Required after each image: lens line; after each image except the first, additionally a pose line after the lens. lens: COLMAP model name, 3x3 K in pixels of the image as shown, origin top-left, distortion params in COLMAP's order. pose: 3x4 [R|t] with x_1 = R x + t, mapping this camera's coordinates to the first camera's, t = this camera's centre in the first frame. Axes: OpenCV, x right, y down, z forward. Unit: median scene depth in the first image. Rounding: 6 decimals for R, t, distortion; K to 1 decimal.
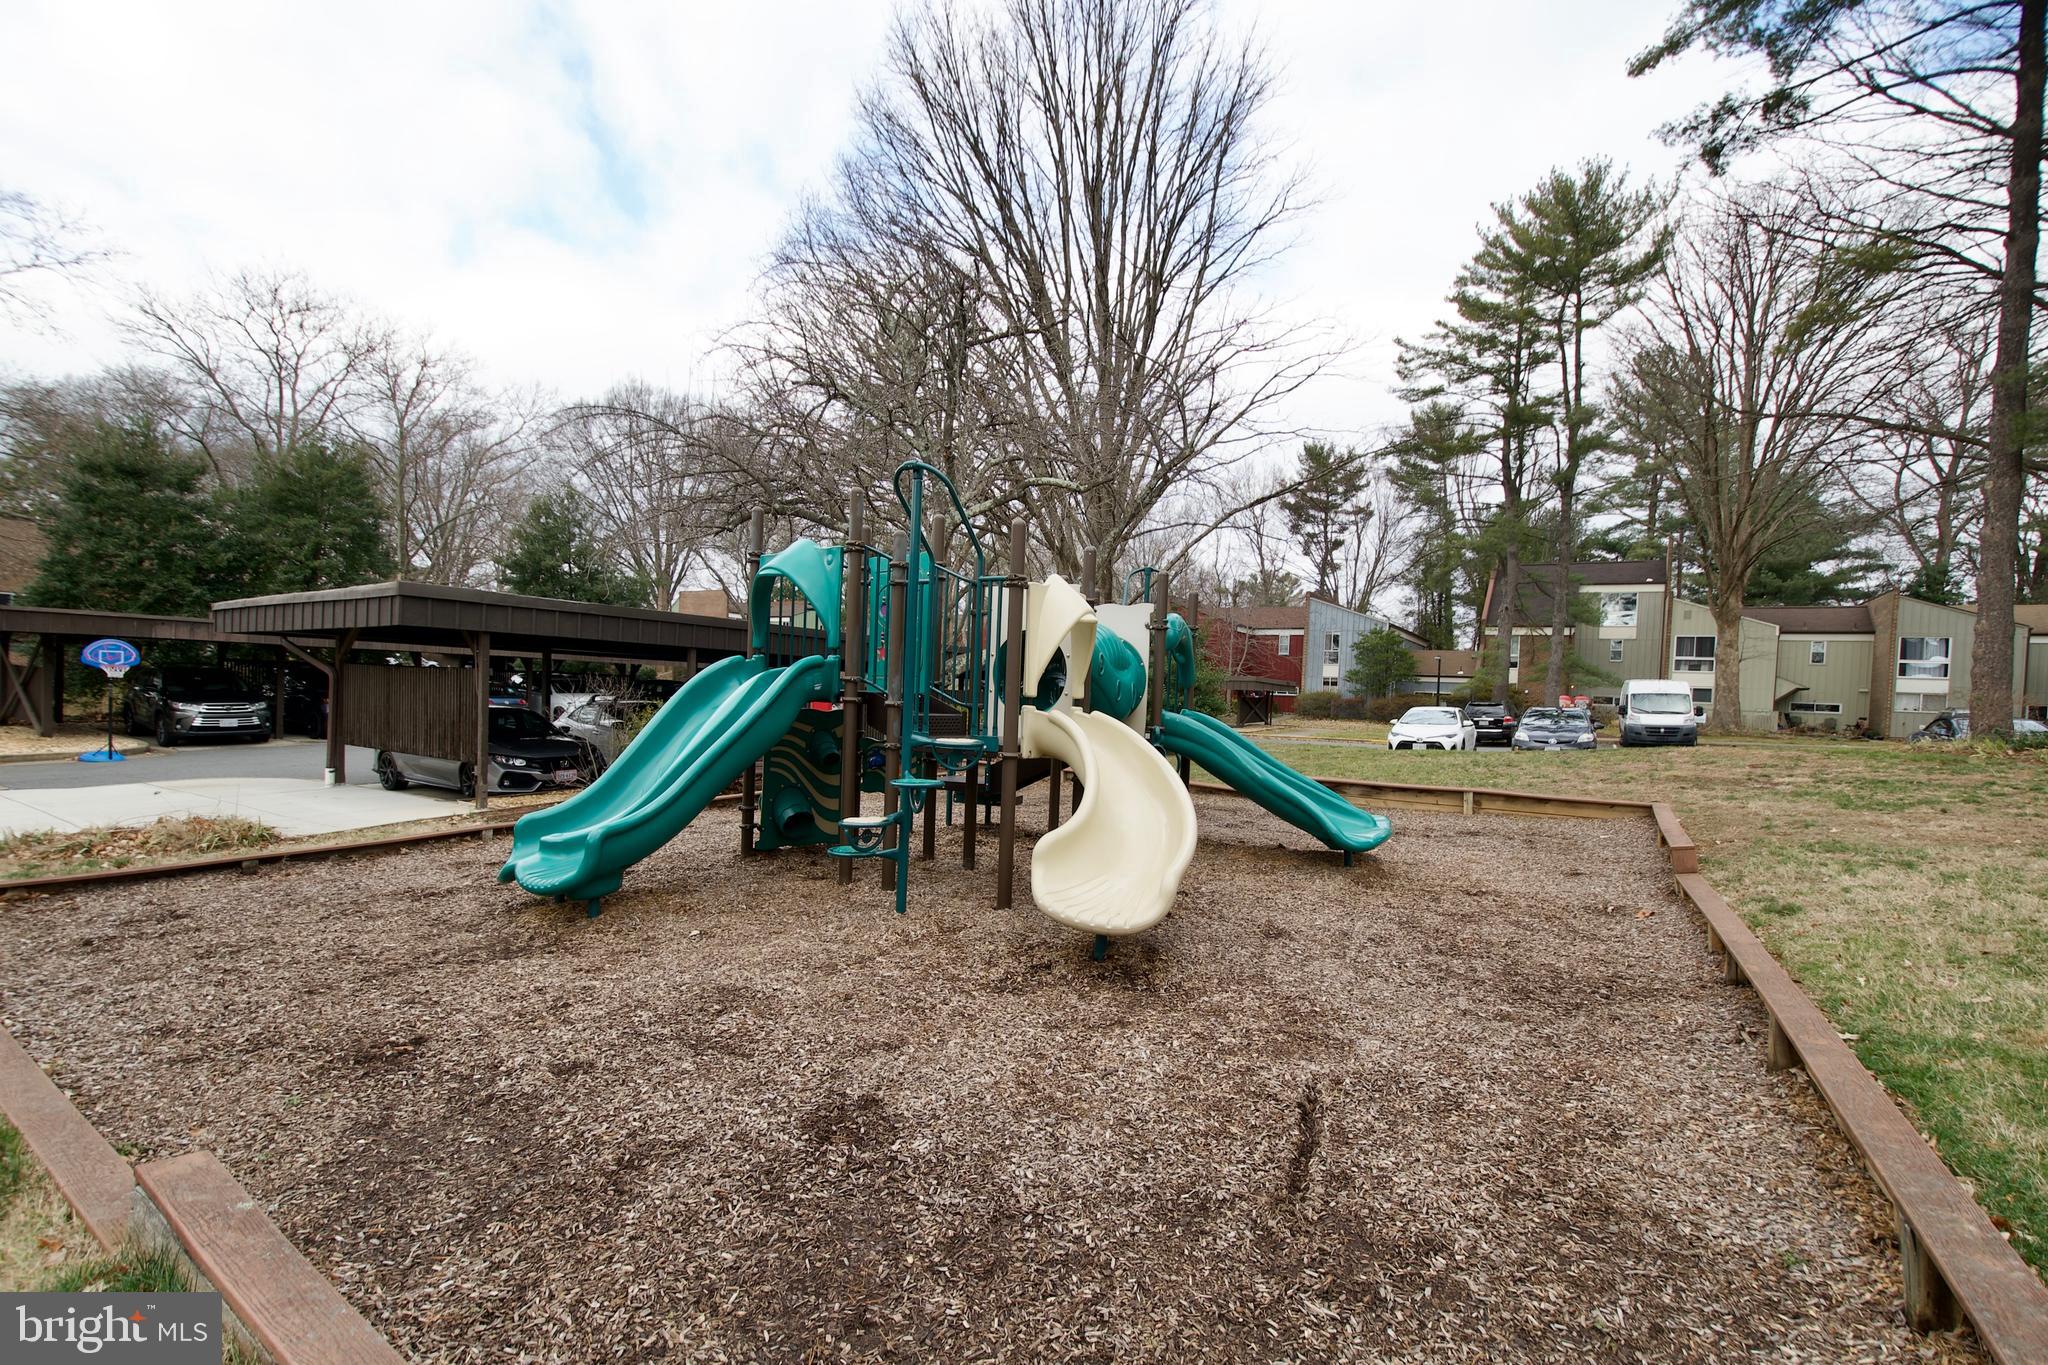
lens RADIAL K [[899.5, 0, 1026.1], [0, 899.5, 684.3], [0, 0, 1]] dist [0.010976, -0.006131]
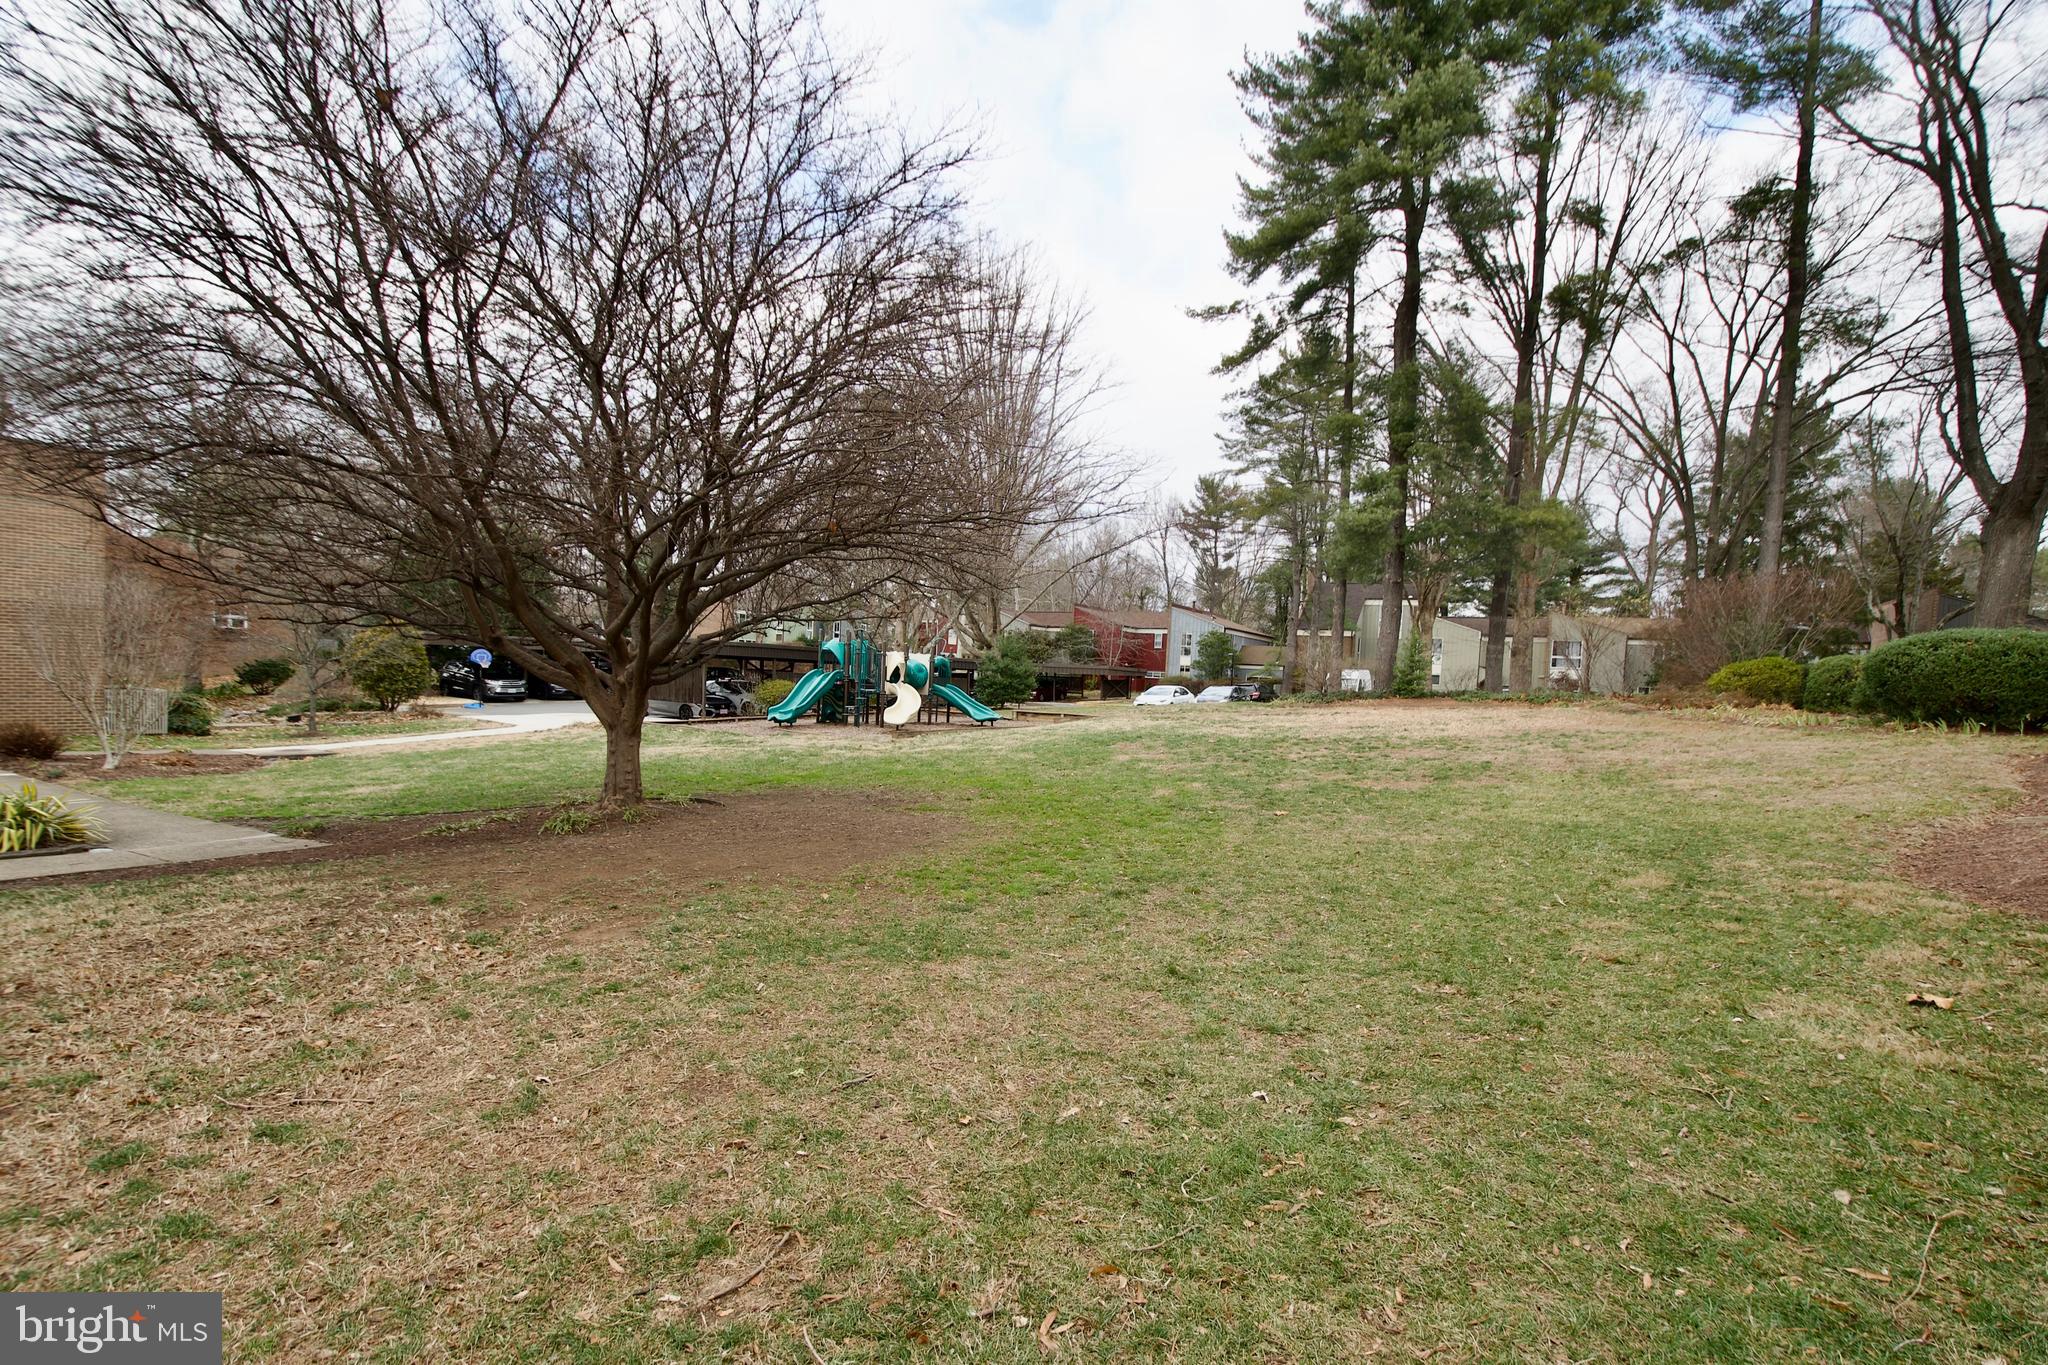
lens RADIAL K [[899.5, 0, 1021.9], [0, 899.5, 678.6], [0, 0, 1]] dist [0.010976, -0.006131]
pose [[0.999846, 0.004951, 0.016831, 0.142065], [-0.005202, 0.999876, 0.014891, -0.014873], [-0.016755, -0.014976, 0.999747, -0.820718]]
